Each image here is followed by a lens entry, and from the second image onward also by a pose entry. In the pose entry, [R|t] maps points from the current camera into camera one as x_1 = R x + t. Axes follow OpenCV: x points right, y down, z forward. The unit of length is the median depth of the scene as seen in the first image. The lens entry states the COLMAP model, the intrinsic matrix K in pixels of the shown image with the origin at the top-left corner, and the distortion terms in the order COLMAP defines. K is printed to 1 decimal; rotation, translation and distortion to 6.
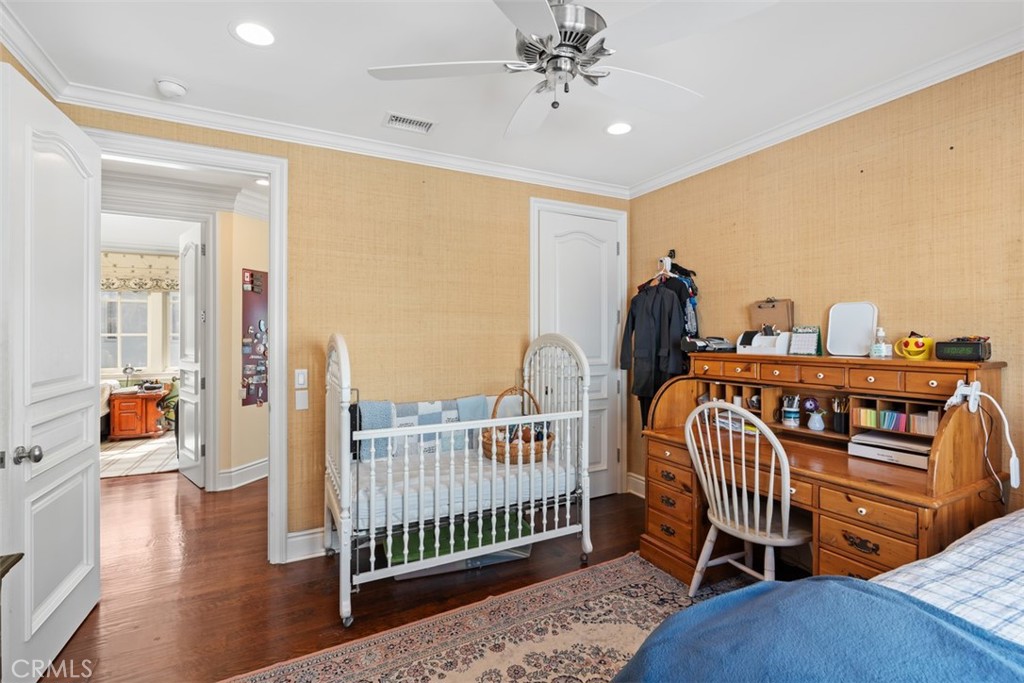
lens RADIAL K [[463.9, 0, 510.4], [0, 463.9, 343.3], [0, 0, 1]] dist [0.003046, 0.000198]
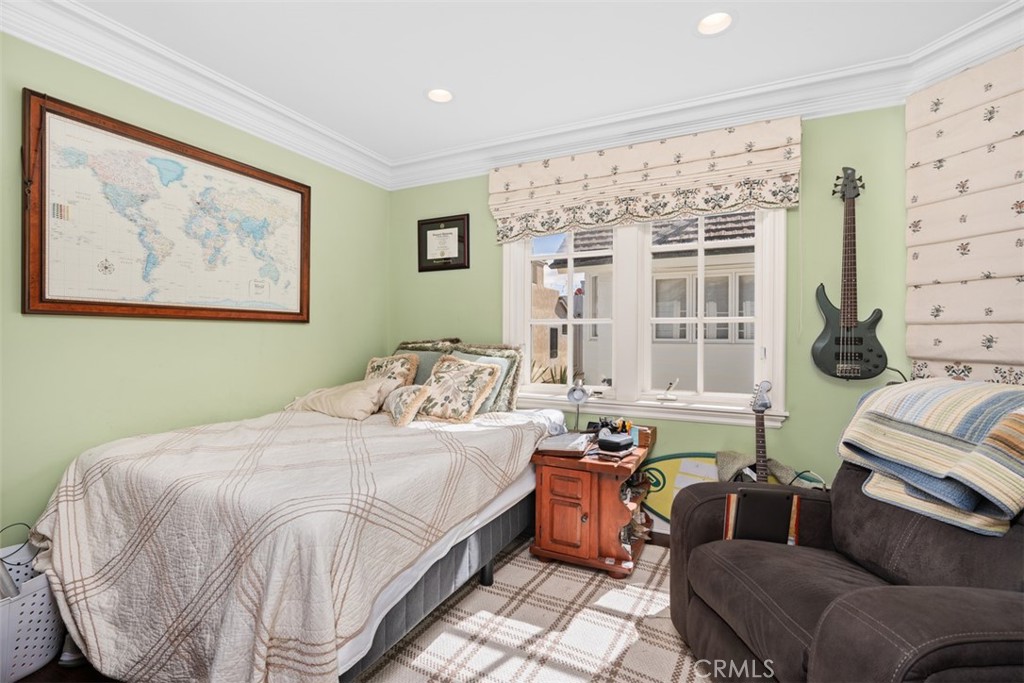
lens RADIAL K [[463.9, 0, 515.0], [0, 463.9, 340.1], [0, 0, 1]] dist [0.003046, 0.000198]
pose [[0.593080, -0.001157, -0.805143, -0.491185], [-0.000185, 0.999999, -0.001573, 0.003501], [0.805144, 0.001082, 0.593079, 0.686622]]
